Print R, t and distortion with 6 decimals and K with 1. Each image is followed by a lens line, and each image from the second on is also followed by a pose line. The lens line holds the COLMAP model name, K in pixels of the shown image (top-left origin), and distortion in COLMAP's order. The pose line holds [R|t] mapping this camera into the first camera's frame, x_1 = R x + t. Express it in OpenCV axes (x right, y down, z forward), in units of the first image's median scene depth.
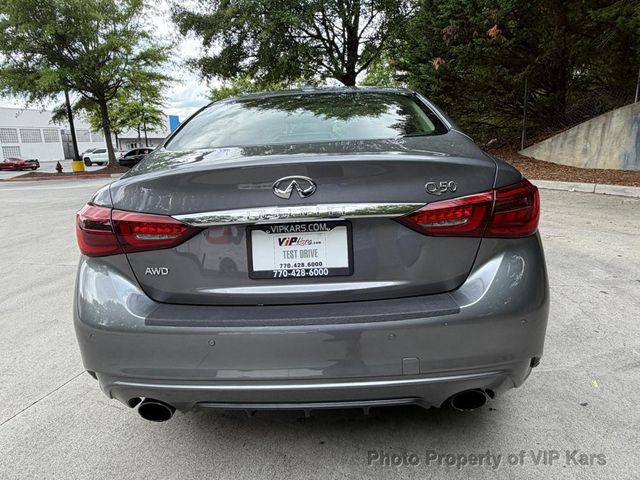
lens RADIAL K [[435.1, 0, 313.4], [0, 435.1, 239.5], [0, 0, 1]] dist [0.003979, 0.002255]
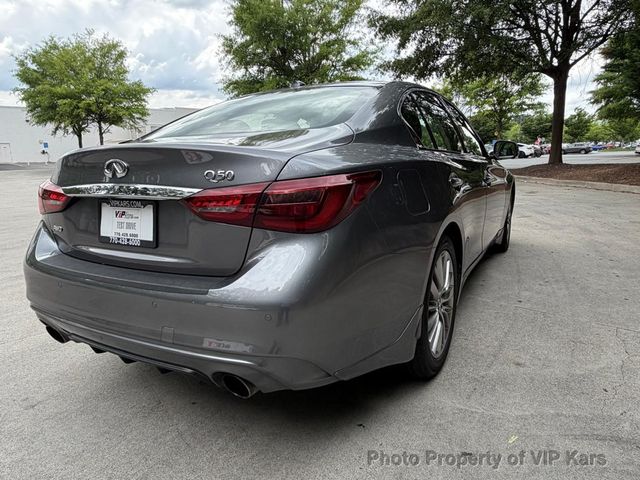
lens RADIAL K [[435.1, 0, 313.4], [0, 435.1, 239.5], [0, 0, 1]] dist [0.003979, 0.002255]
pose [[0.885826, 0.114530, -0.449661, 0.091312], [-0.115776, 0.992965, 0.024834, -0.001719], [0.449342, 0.030061, 0.892854, 0.015530]]
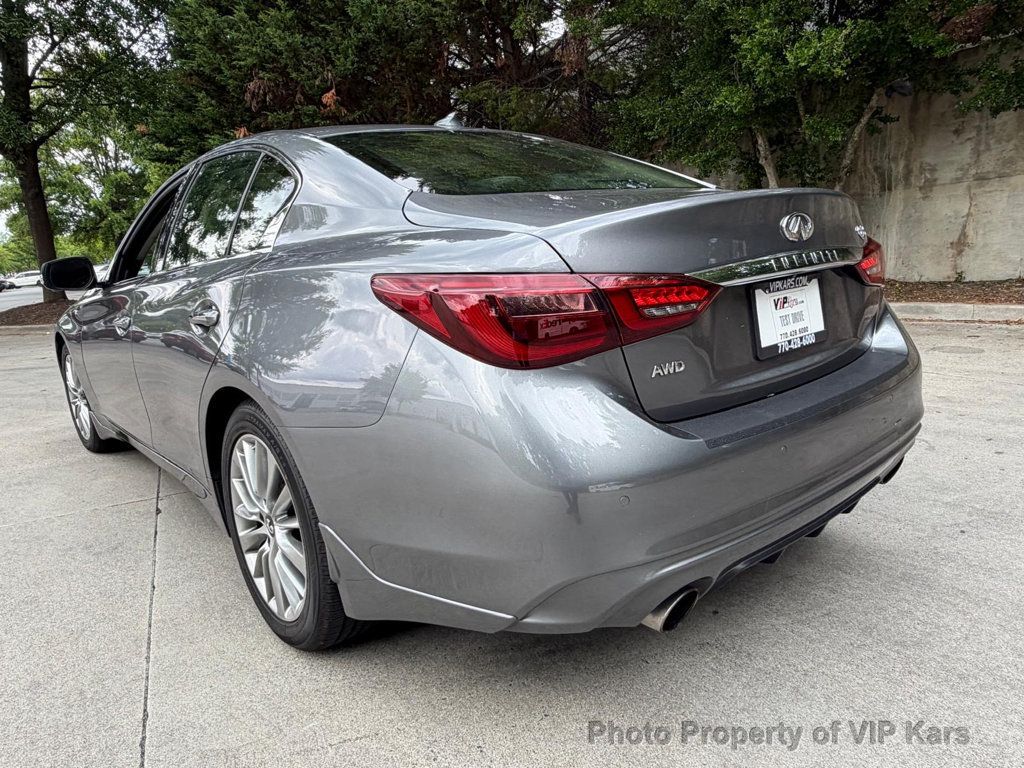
lens RADIAL K [[696.1, 0, 501.5], [0, 696.1, 383.2], [0, 0, 1]] dist [0.003979, 0.002255]
pose [[0.735813, -0.133597, 0.663875, -0.113901], [0.177446, 0.984130, 0.001370, 0.004955], [-0.653522, 0.116794, 0.747842, 0.041926]]
